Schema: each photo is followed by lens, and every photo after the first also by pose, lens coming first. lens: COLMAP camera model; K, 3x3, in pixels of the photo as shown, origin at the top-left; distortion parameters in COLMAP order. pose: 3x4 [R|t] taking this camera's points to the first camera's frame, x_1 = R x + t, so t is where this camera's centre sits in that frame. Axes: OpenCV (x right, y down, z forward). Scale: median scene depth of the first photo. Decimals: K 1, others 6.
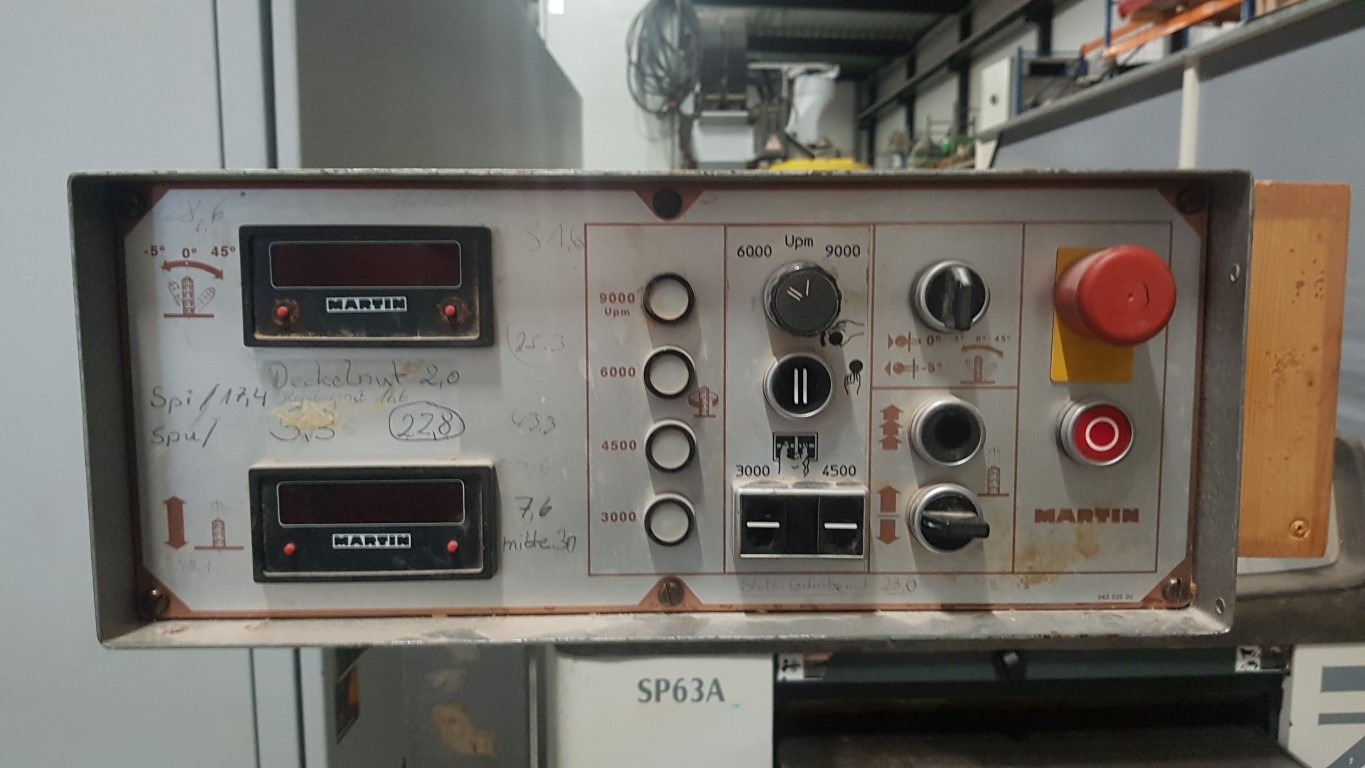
lens RADIAL K [[1056.5, 0, 682.5], [0, 1056.5, 384.0], [0, 0, 1]] dist [0.066514, -0.110244]
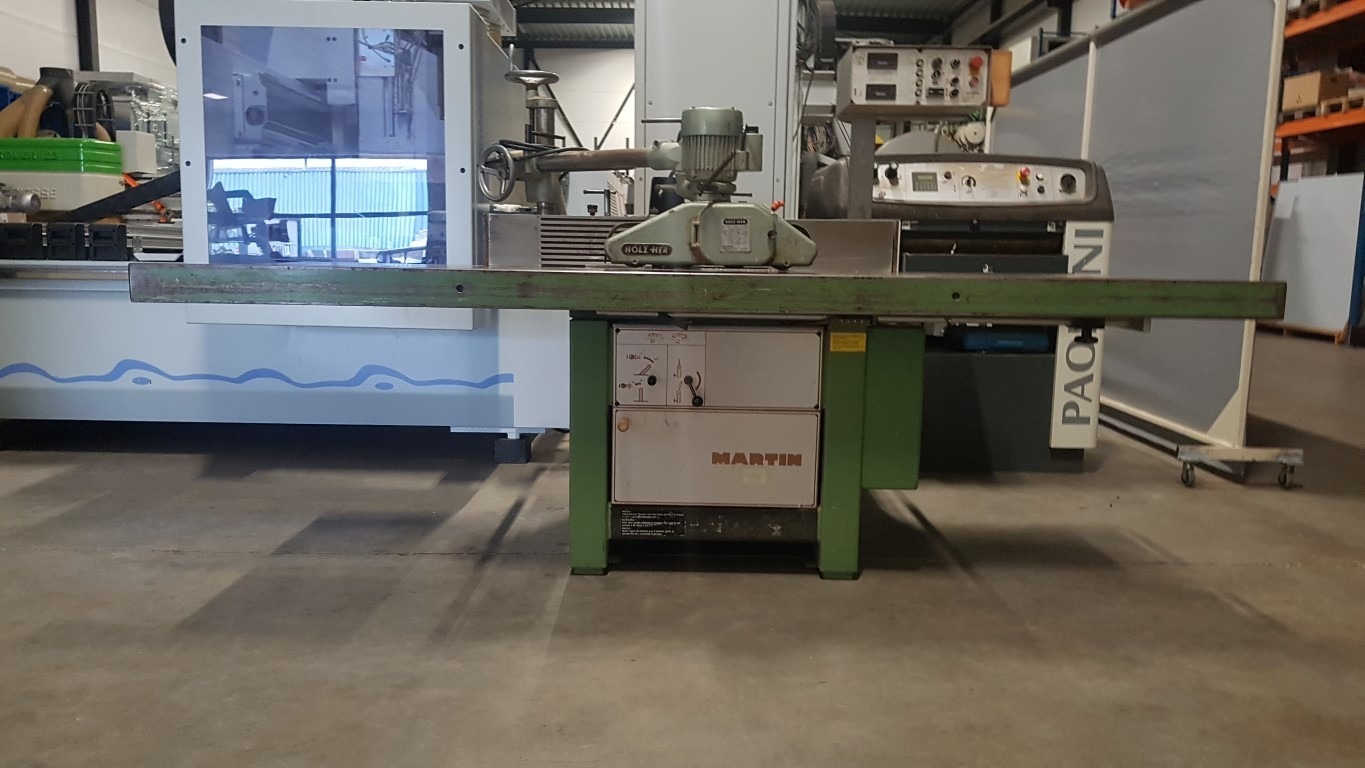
lens RADIAL K [[1056.5, 0, 682.5], [0, 1056.5, 384.0], [0, 0, 1]] dist [0.066514, -0.110244]
pose [[0.999480, 0.023450, -0.022153, -0.483443], [-0.022979, 0.999509, 0.021300, 0.683120], [0.022642, -0.020780, 0.999528, -2.193053]]
